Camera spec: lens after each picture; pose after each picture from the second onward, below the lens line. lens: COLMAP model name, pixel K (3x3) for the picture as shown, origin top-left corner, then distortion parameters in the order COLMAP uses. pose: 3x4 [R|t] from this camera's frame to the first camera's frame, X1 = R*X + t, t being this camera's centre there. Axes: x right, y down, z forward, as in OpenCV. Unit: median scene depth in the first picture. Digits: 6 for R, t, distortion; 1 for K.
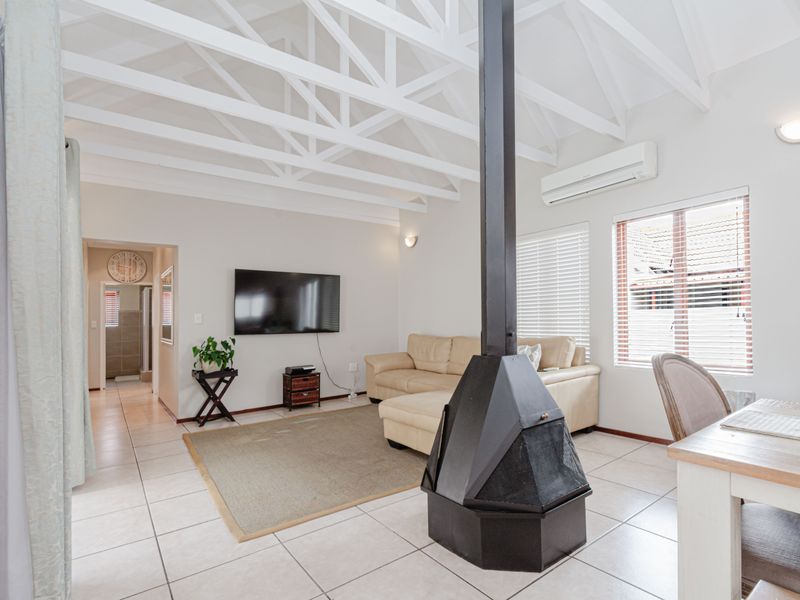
lens RADIAL K [[416.8, 0, 408.6], [0, 416.8, 316.9], [0, 0, 1]] dist [-0.005328, 0.003145]
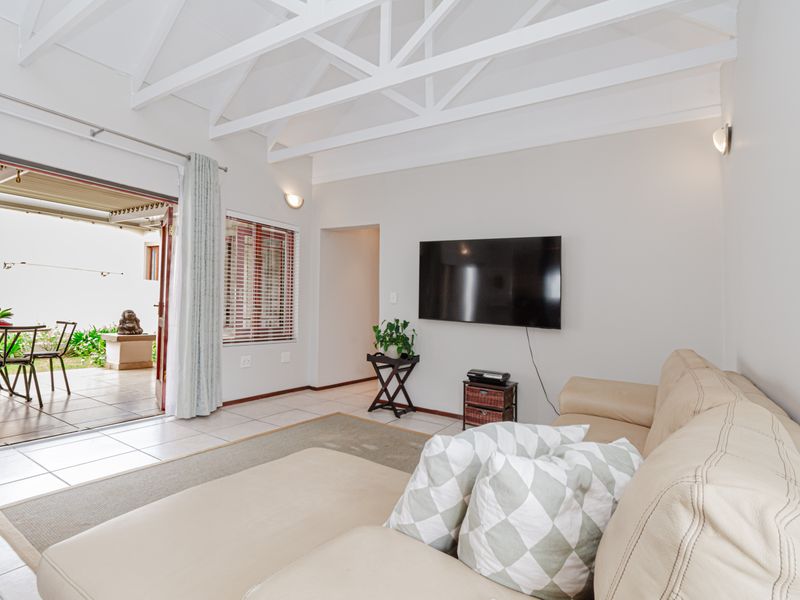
lens RADIAL K [[416.8, 0, 396.9], [0, 416.8, 291.8], [0, 0, 1]] dist [-0.005328, 0.003145]
pose [[0.354189, 0.014107, -0.935067, 0.378961], [-0.043755, 0.999041, -0.001502, -0.008804], [0.934150, 0.041446, 0.354467, 0.675083]]
